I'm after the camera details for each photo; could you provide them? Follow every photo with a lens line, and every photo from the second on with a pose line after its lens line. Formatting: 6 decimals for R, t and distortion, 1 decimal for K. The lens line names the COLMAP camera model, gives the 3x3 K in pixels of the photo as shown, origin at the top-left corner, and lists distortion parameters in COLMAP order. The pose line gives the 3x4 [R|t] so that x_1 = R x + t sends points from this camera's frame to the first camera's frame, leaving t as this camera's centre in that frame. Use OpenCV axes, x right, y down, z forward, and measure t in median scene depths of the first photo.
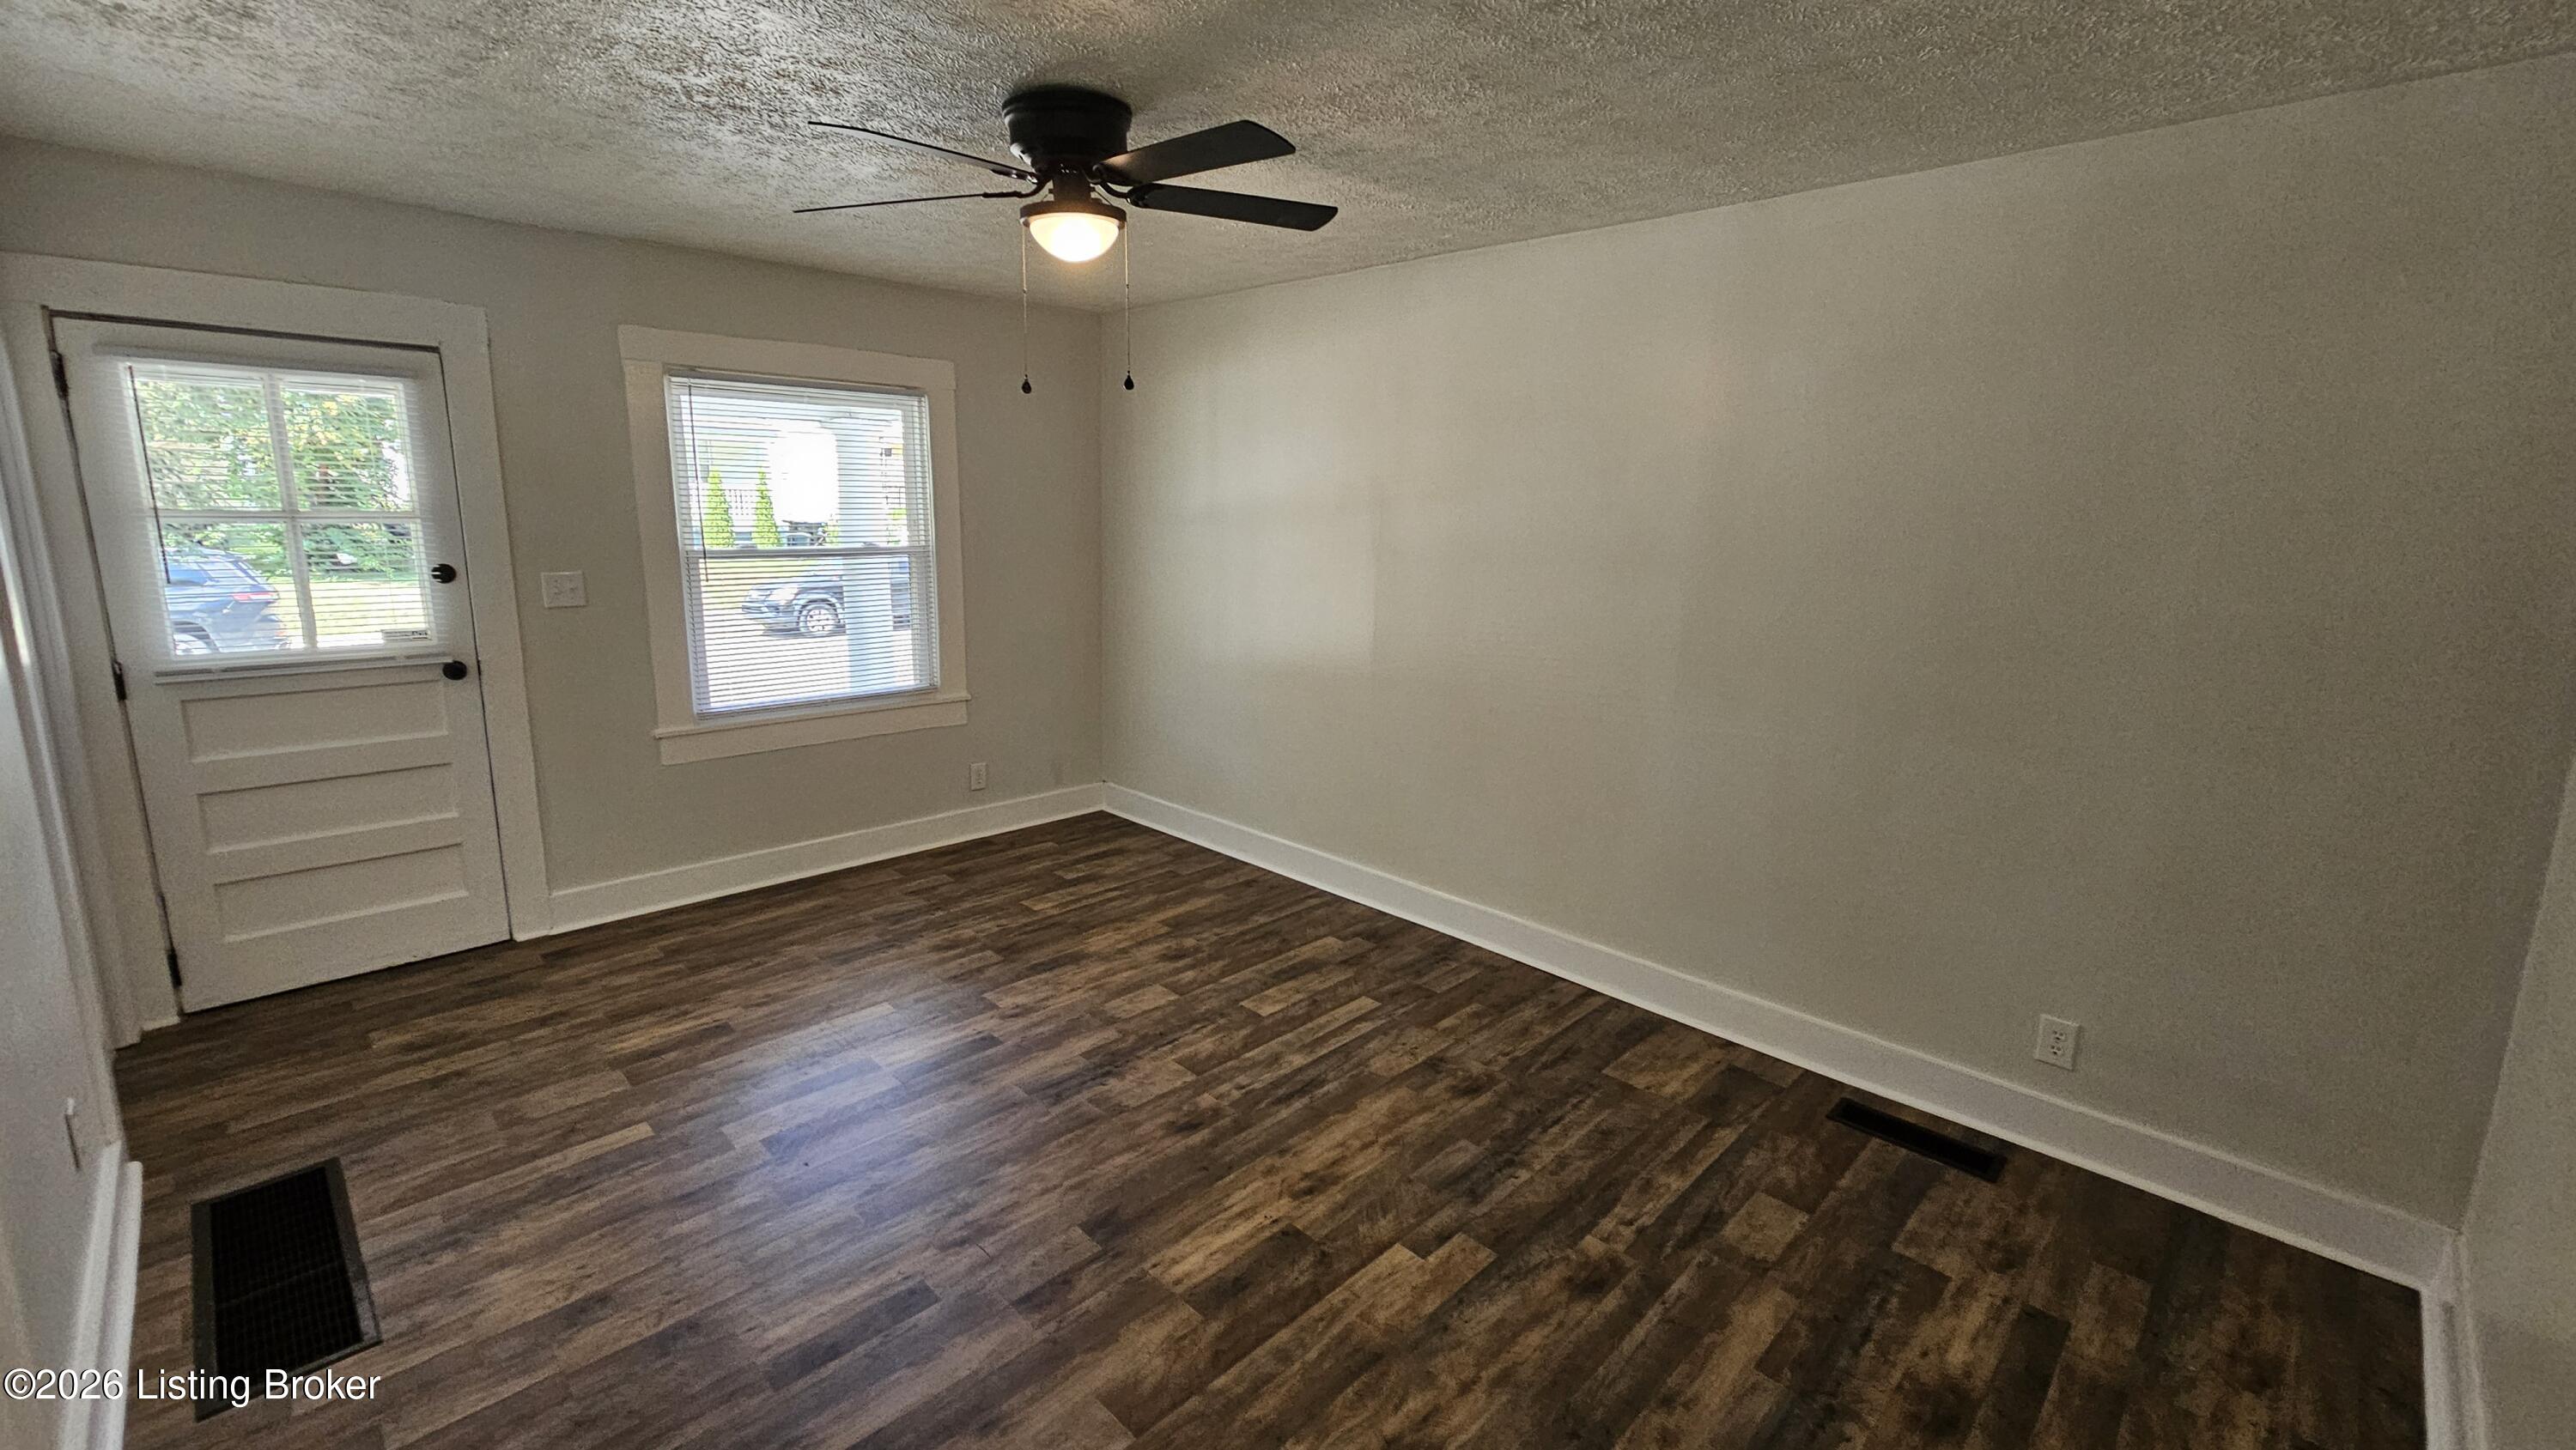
lens RADIAL K [[1060.5, 0, 1291.6], [0, 1060.5, 714.1], [0, 0, 1]] dist [0.003927, -0.000128]
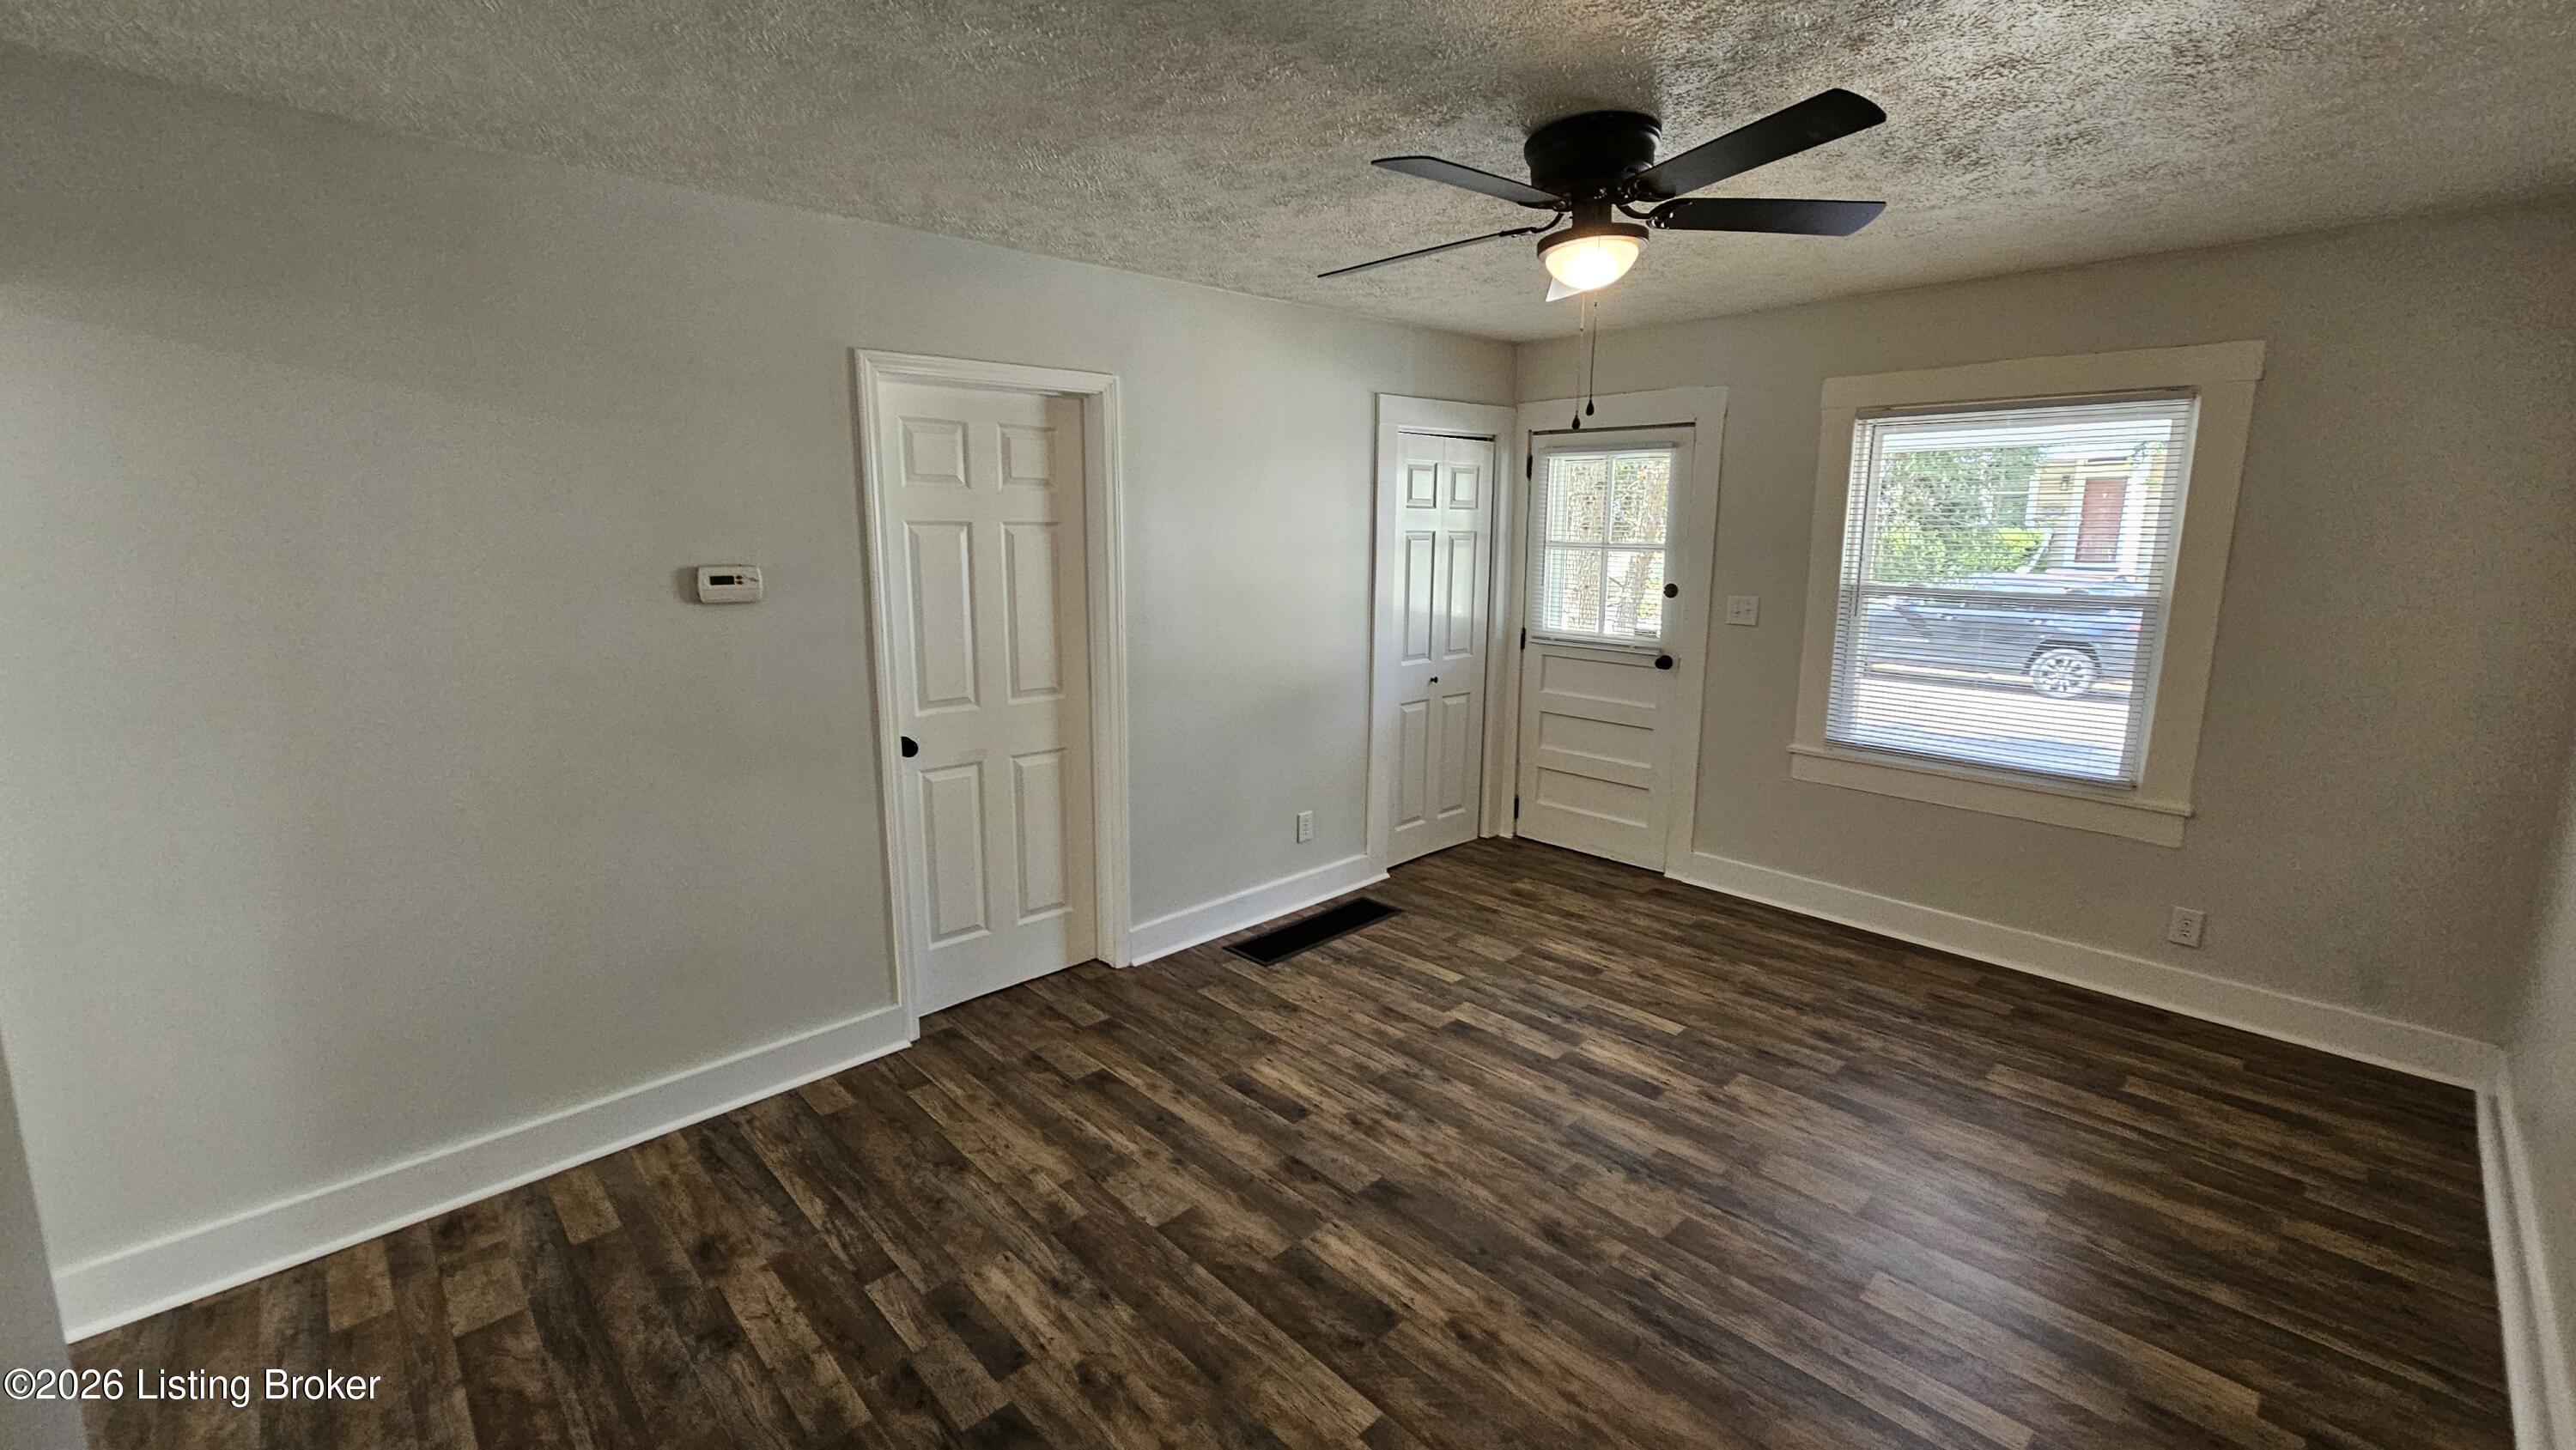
lens RADIAL K [[1060.5, 0, 1289.4], [0, 1060.5, 720.2], [0, 0, 1]] dist [0.003927, -0.000128]
pose [[-0.028884, 0.171732, -0.984720, 0.673658], [-0.202020, 0.963799, 0.174009, -0.130124], [0.978955, 0.203959, 0.006856, 0.652554]]
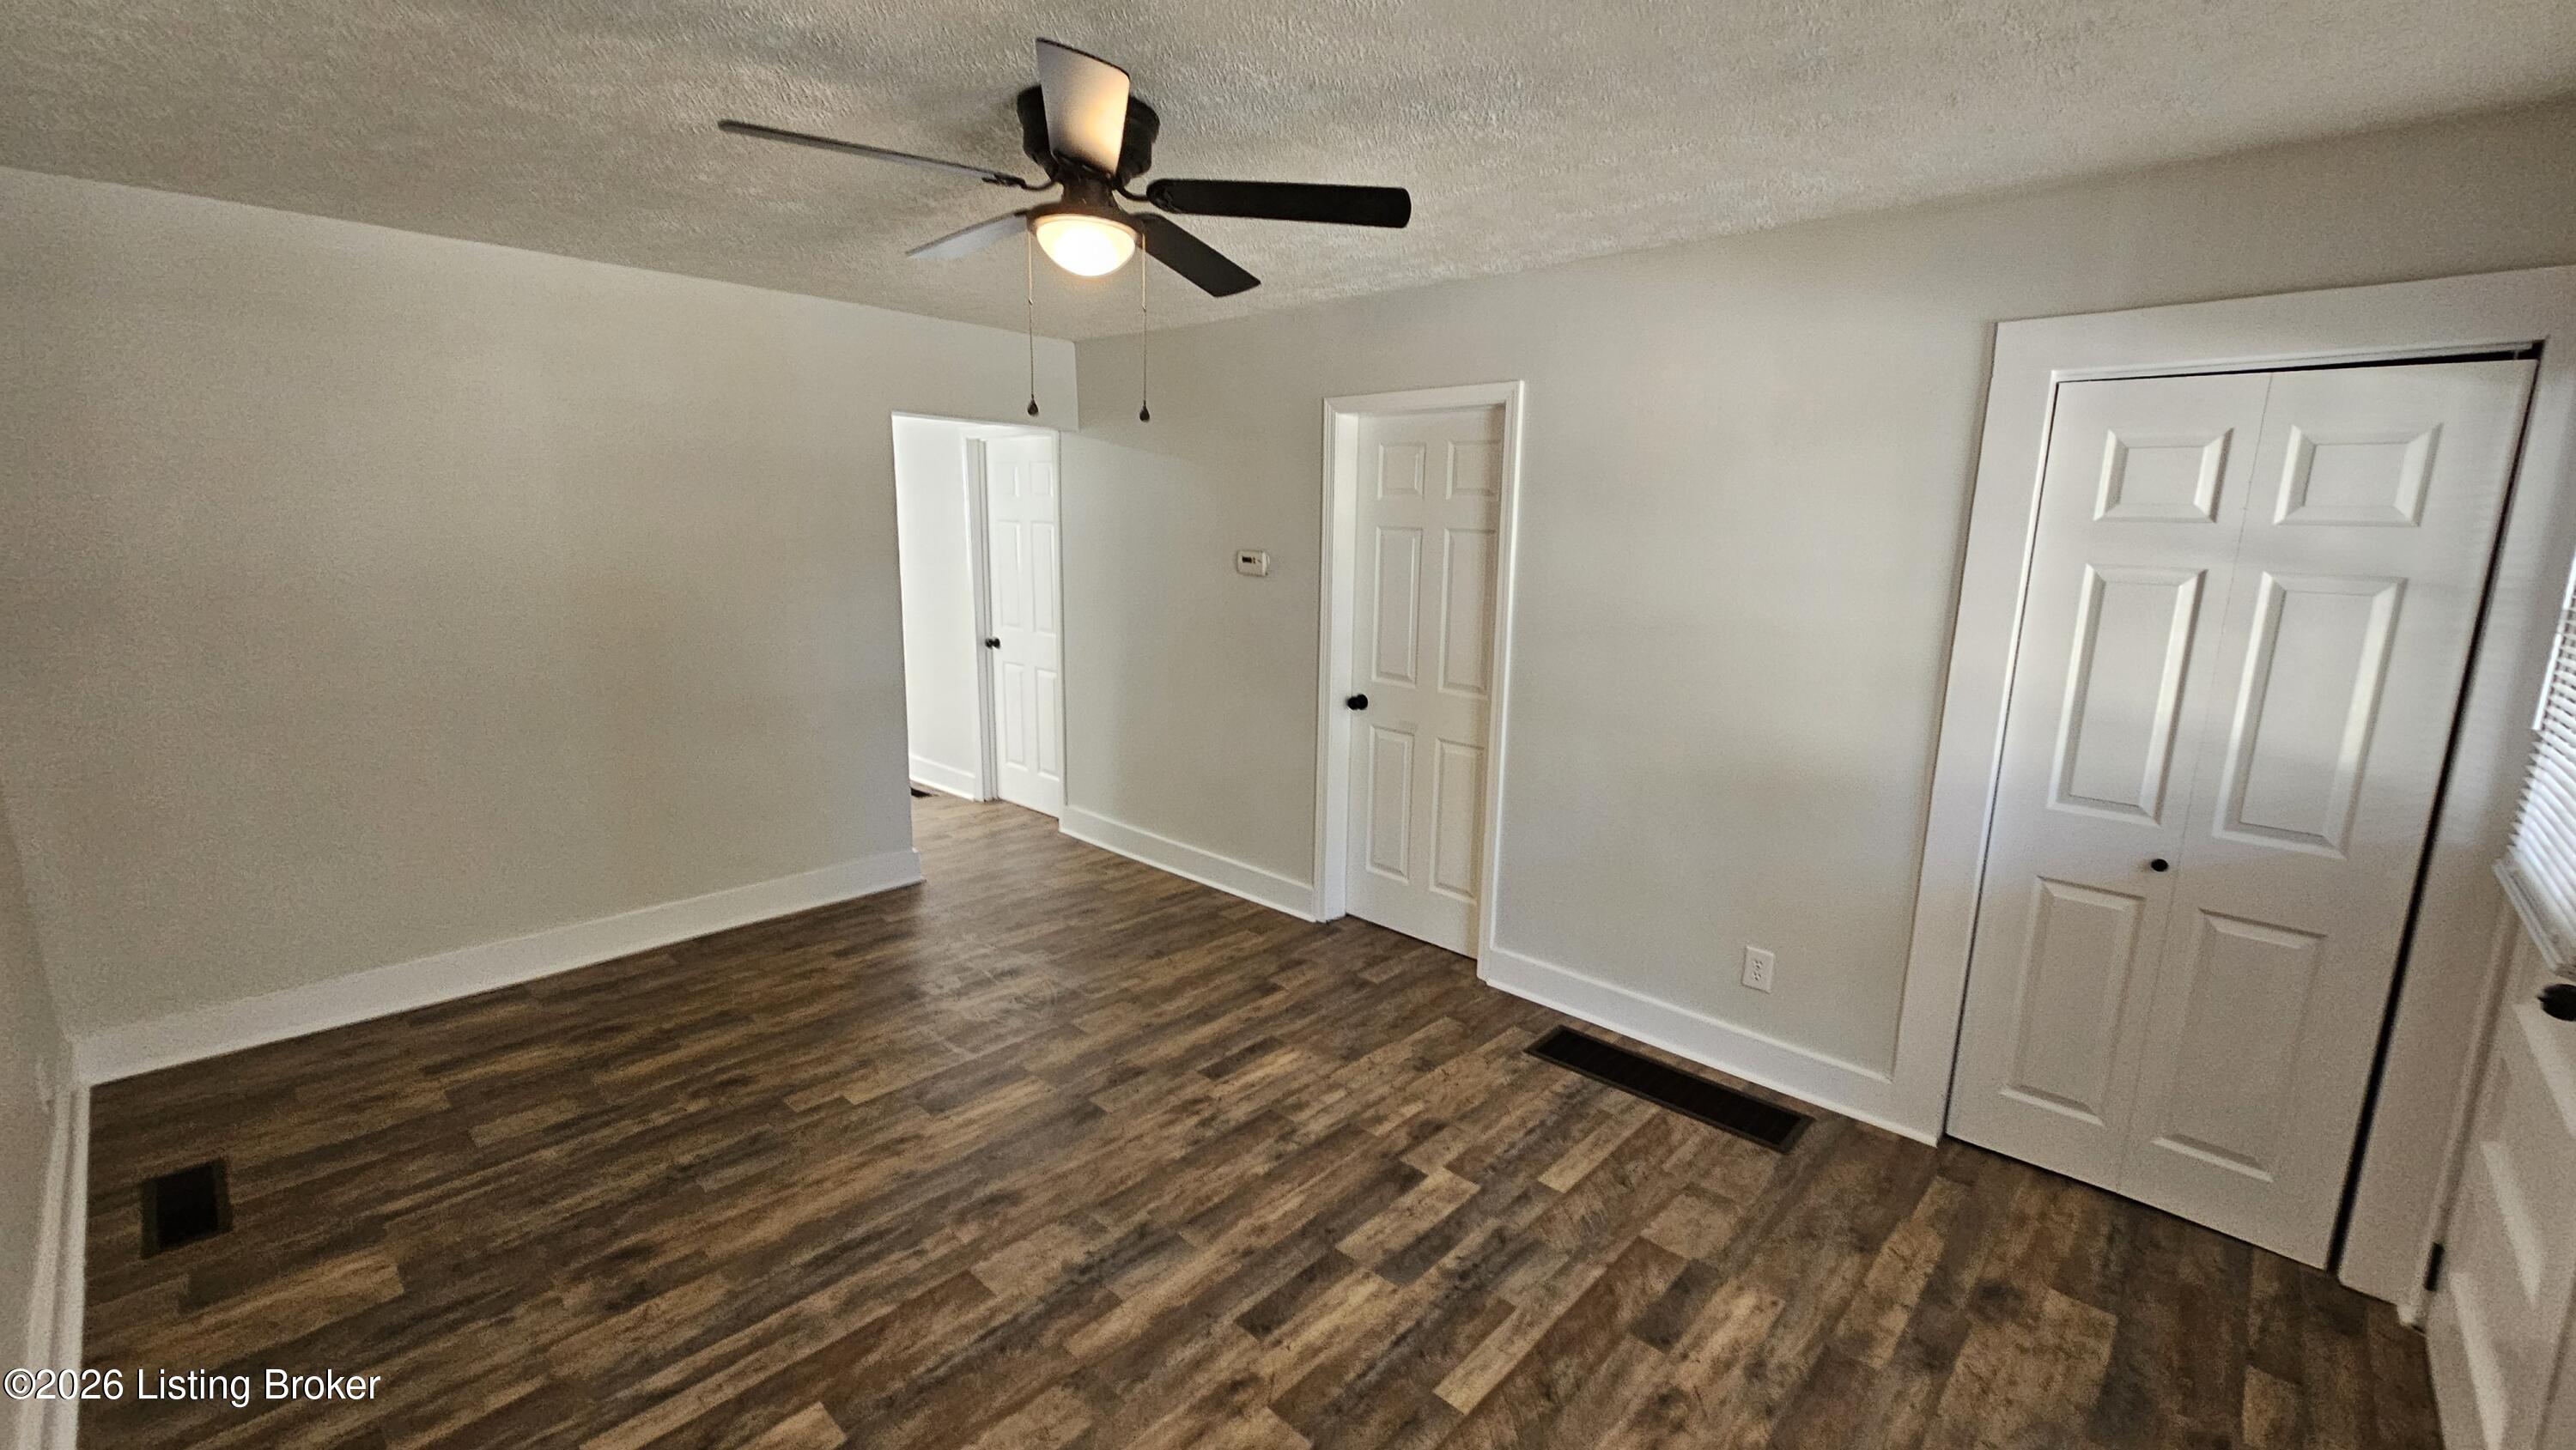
lens RADIAL K [[1060.5, 0, 1293.1], [0, 1060.5, 723.9], [0, 0, 1]] dist [0.003927, -0.000128]
pose [[-0.998989, -0.031424, -0.032160, -0.297987], [-0.041357, 0.922826, 0.382992, -0.348351], [0.017643, 0.383934, -0.923192, 1.619286]]
